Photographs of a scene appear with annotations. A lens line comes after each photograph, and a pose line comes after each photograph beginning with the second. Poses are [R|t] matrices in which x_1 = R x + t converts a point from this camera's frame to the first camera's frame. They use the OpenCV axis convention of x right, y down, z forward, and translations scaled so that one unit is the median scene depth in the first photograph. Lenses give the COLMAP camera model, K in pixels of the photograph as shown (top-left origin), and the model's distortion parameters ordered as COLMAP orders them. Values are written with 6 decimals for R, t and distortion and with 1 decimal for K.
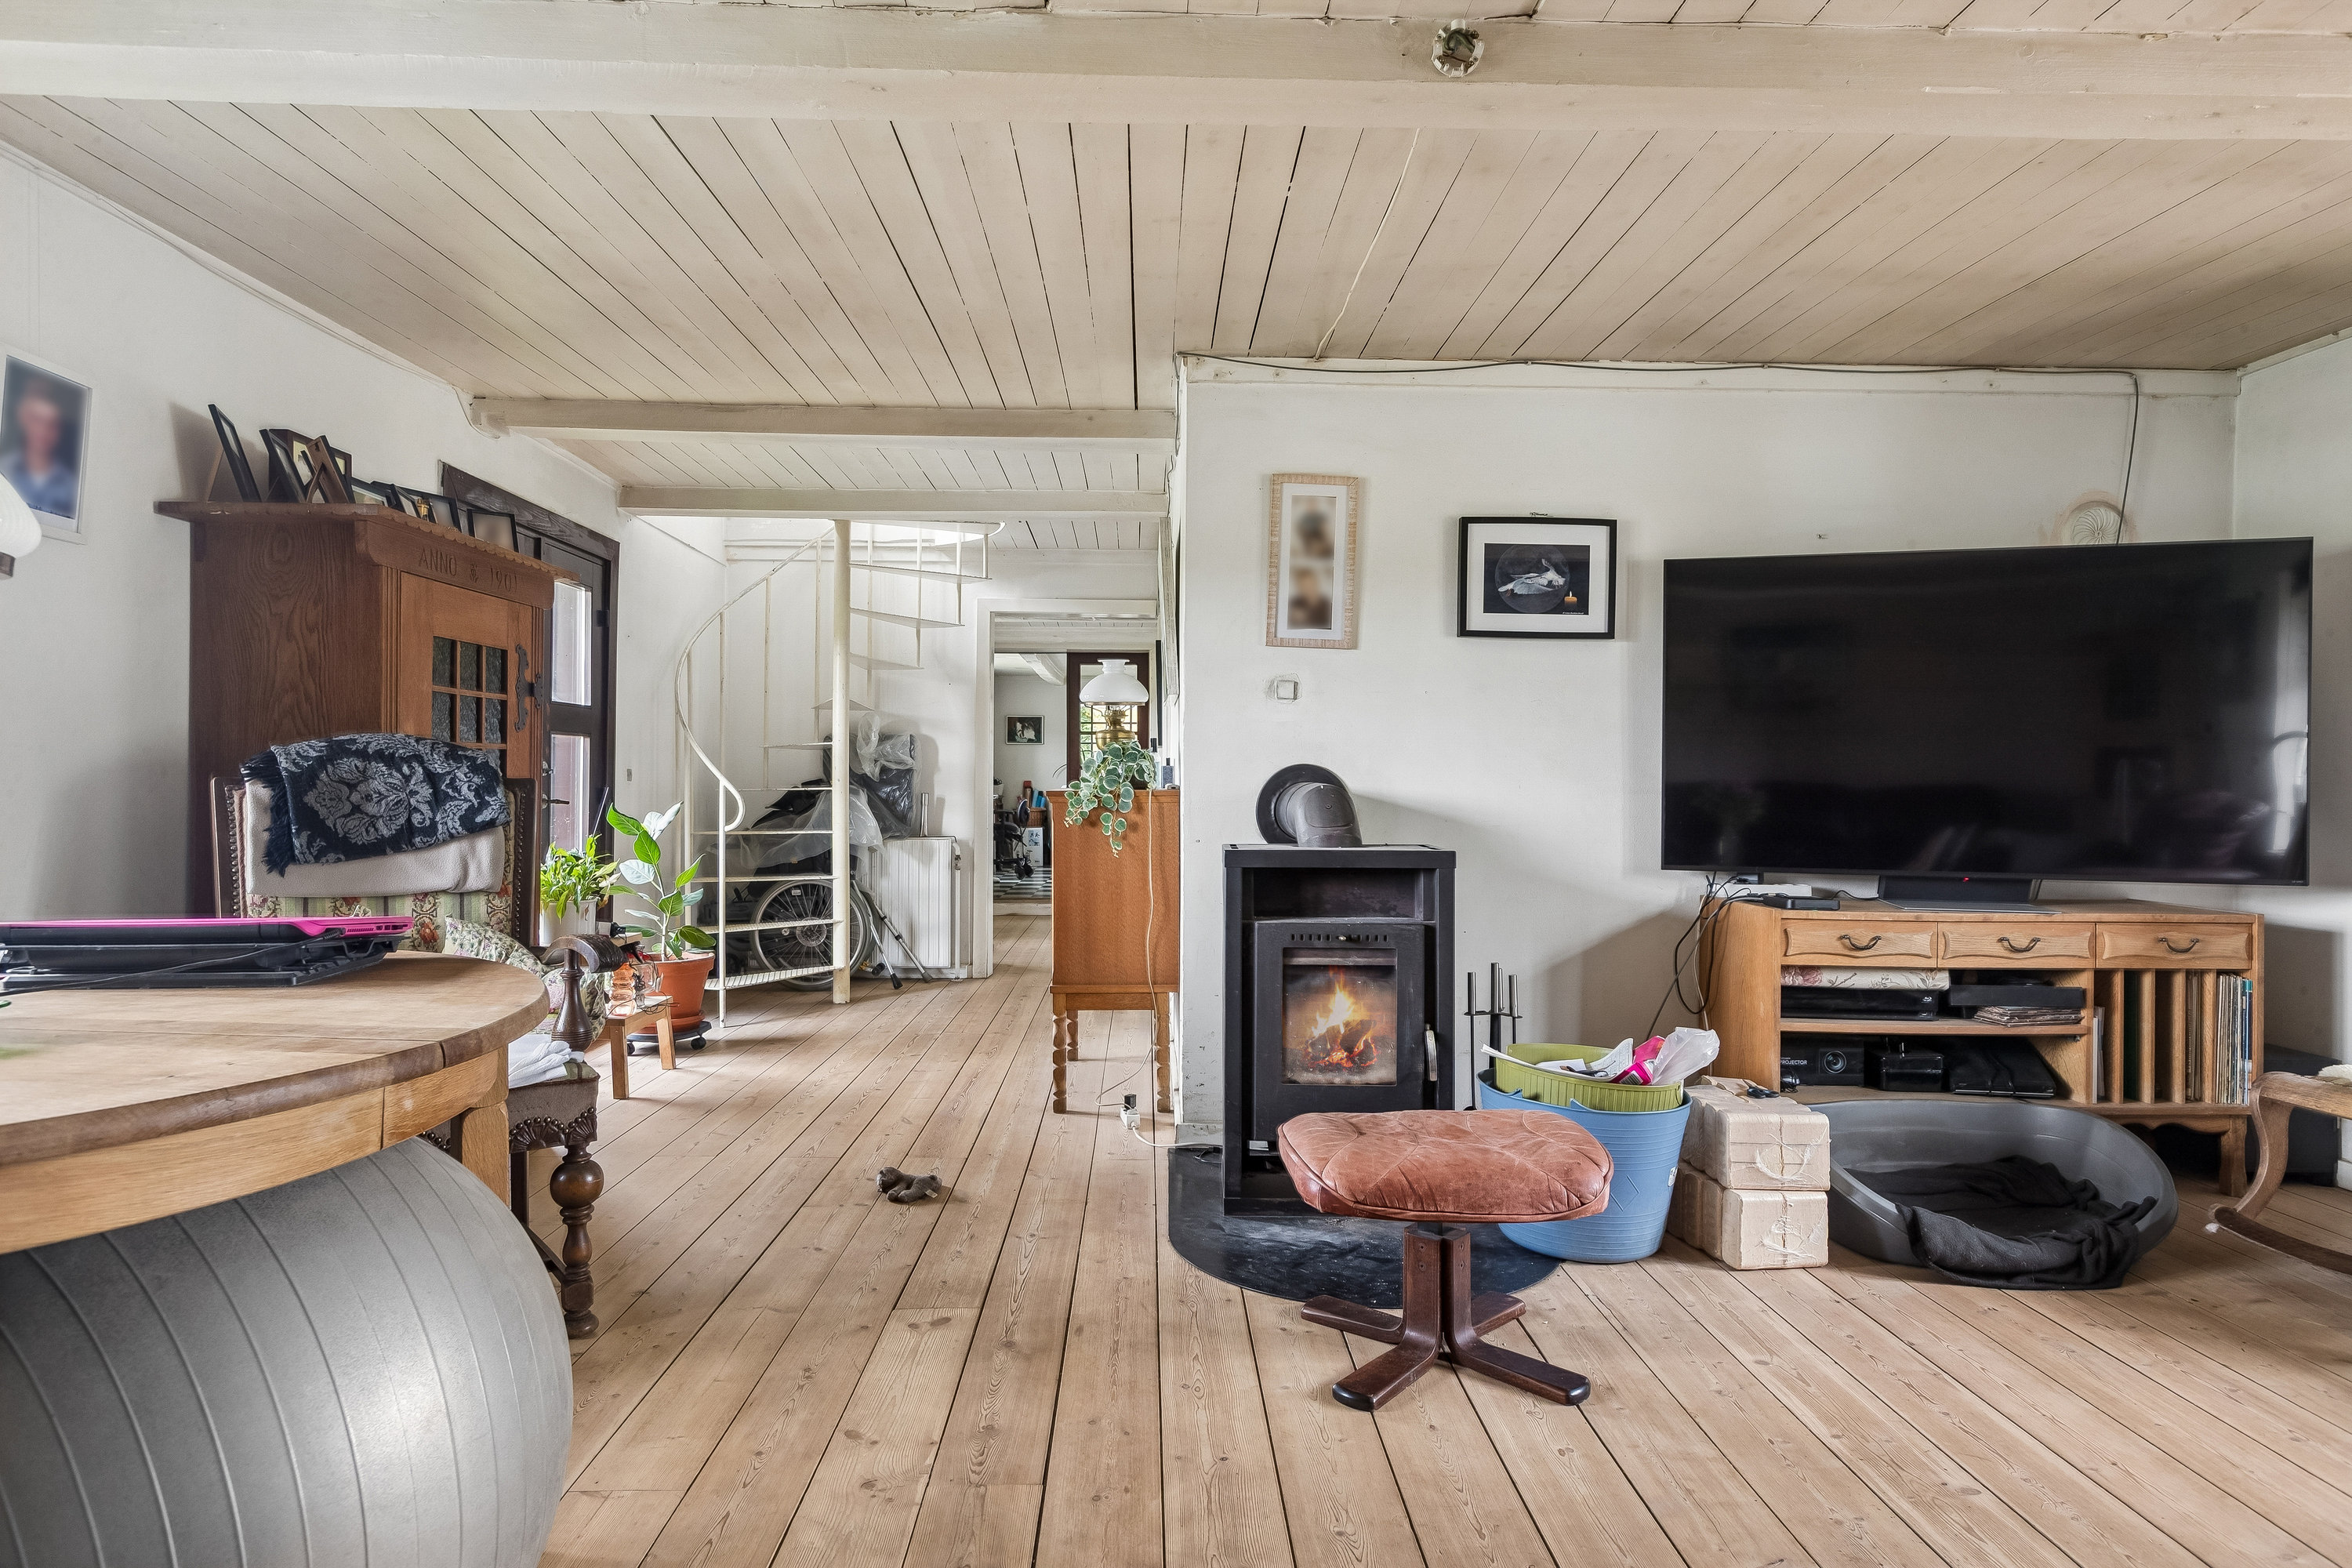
lens RADIAL K [[1313.6, 0, 1170.2], [0, 1313.6, 777.3], [0, 0, 1]] dist [0.000313, 0.001222]
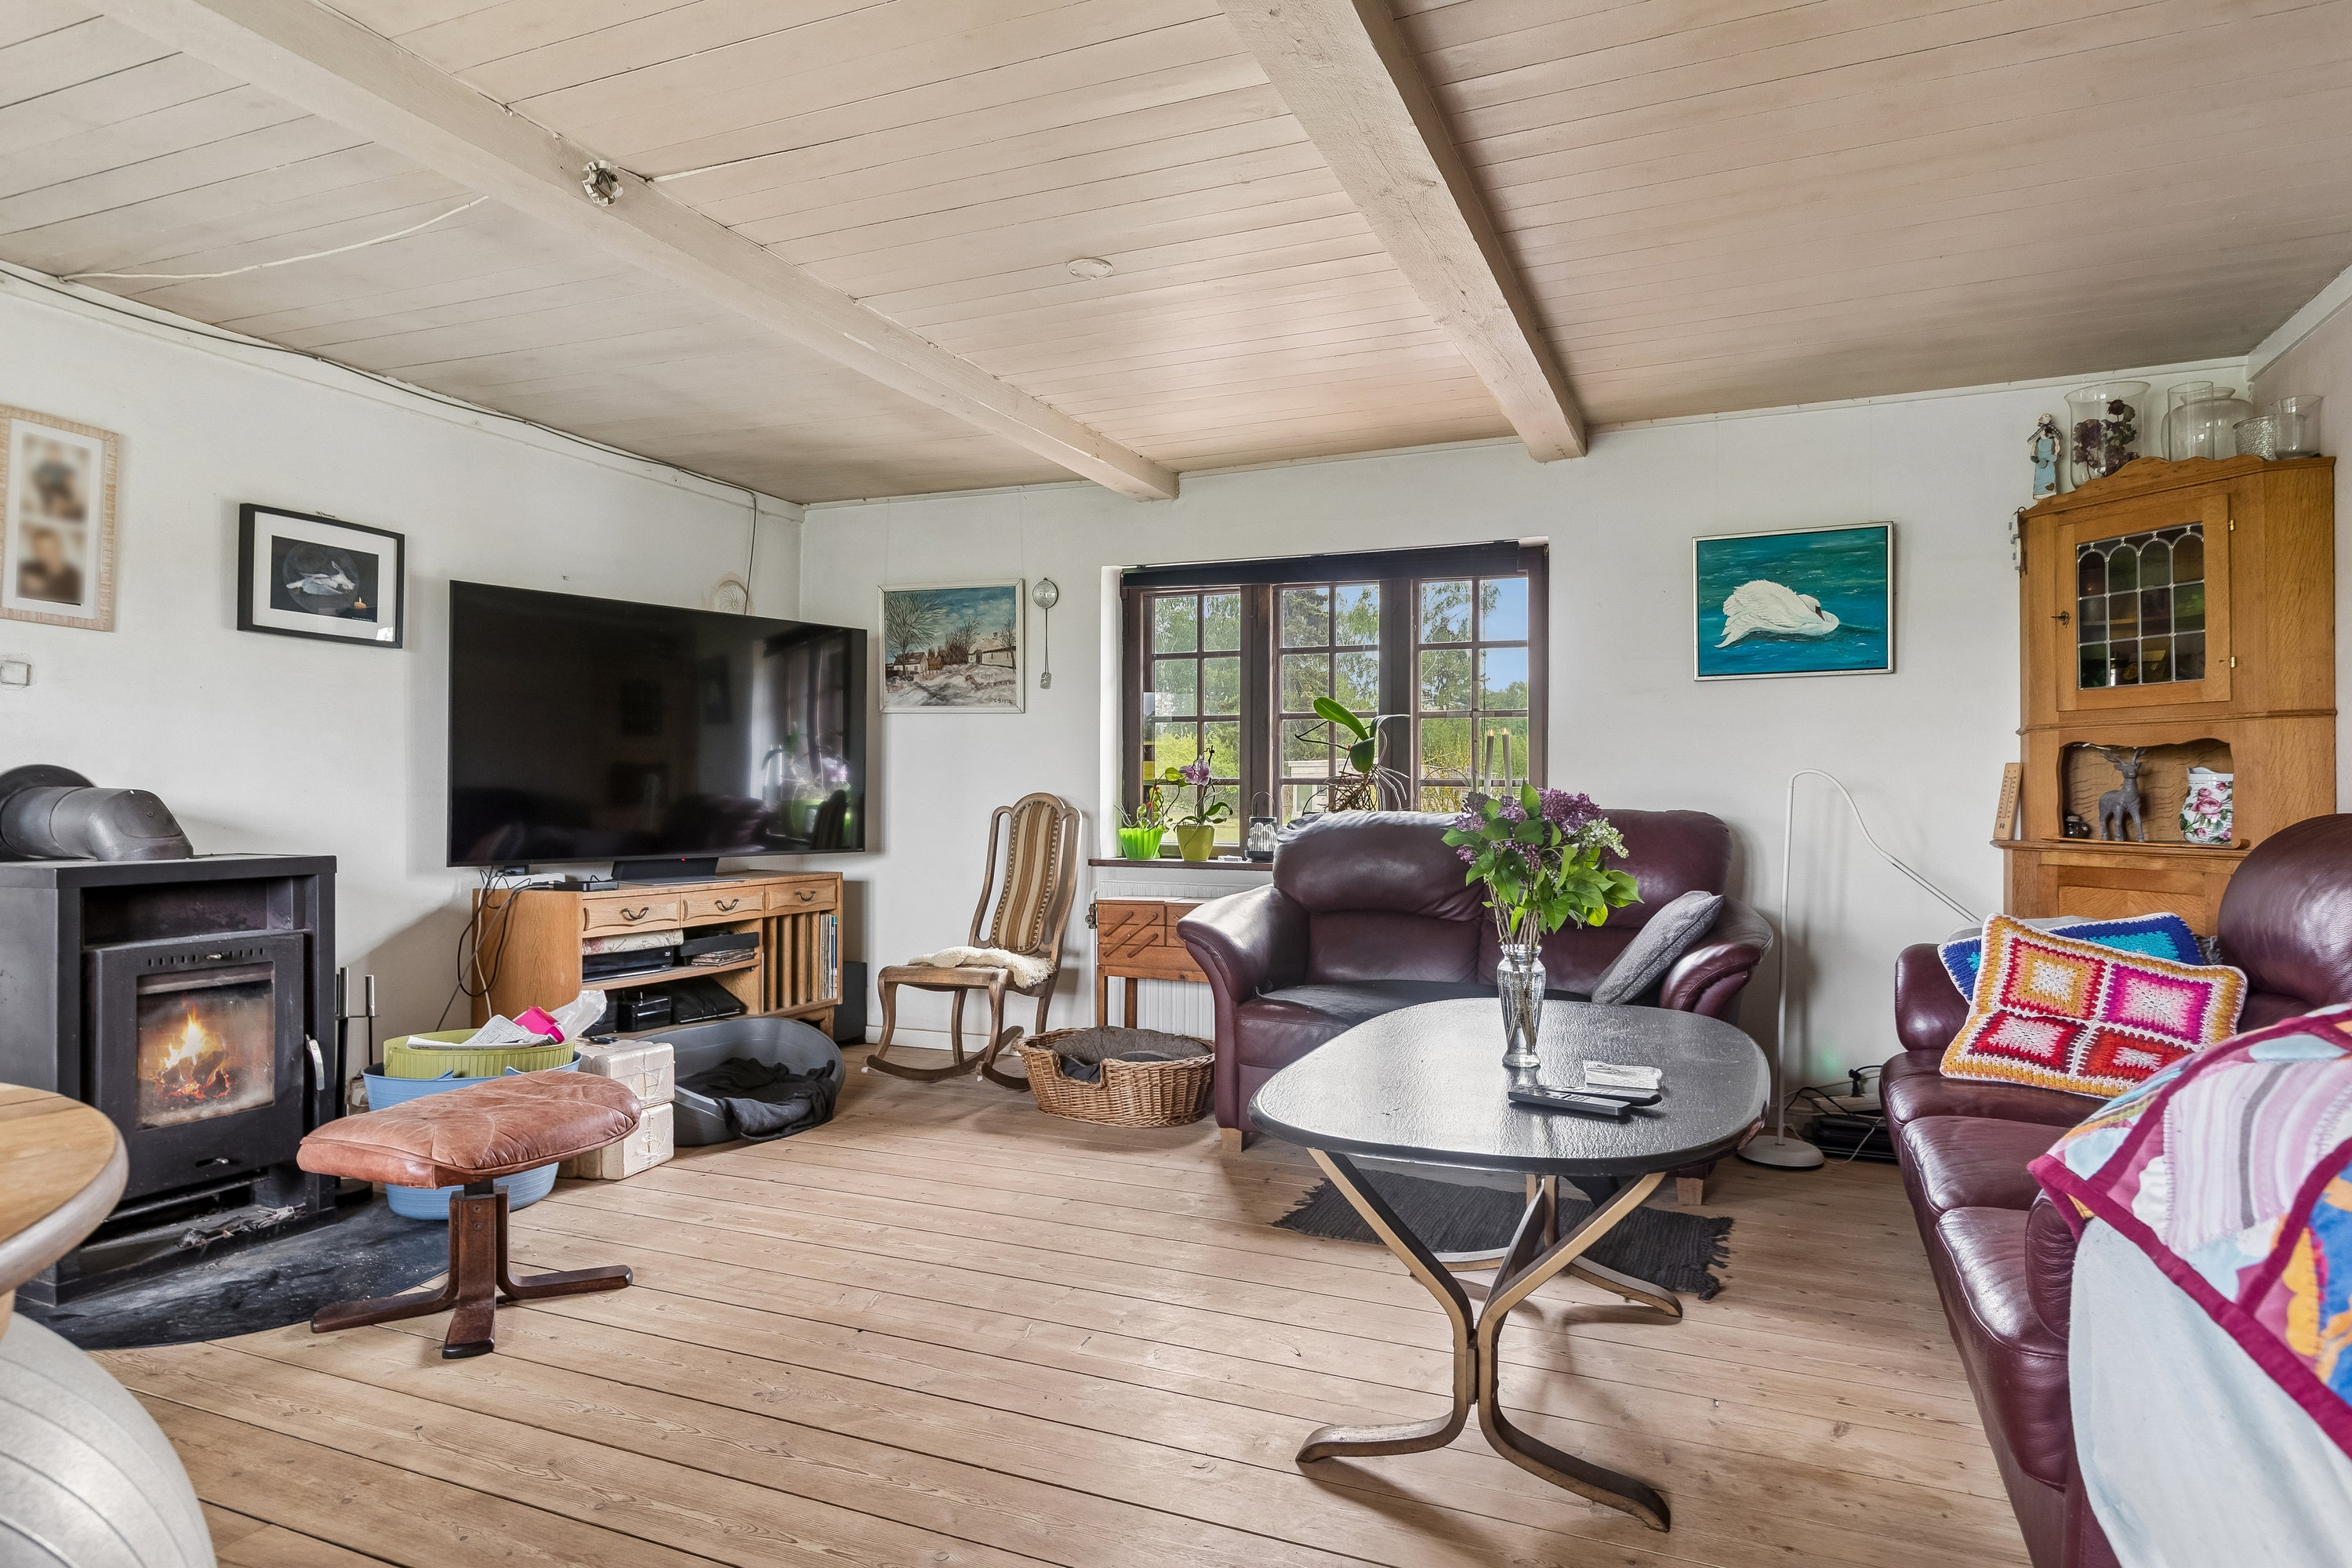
lens RADIAL K [[1313.6, 0, 1186.0], [0, 1313.6, 779.3], [0, 0, 1]] dist [0.000313, 0.001222]
pose [[0.414527, 0.003465, 0.910030, -0.394247], [-0.002583, 0.999993, -0.002631, -0.000409], [-0.910033, -0.001260, 0.414533, 0.001824]]
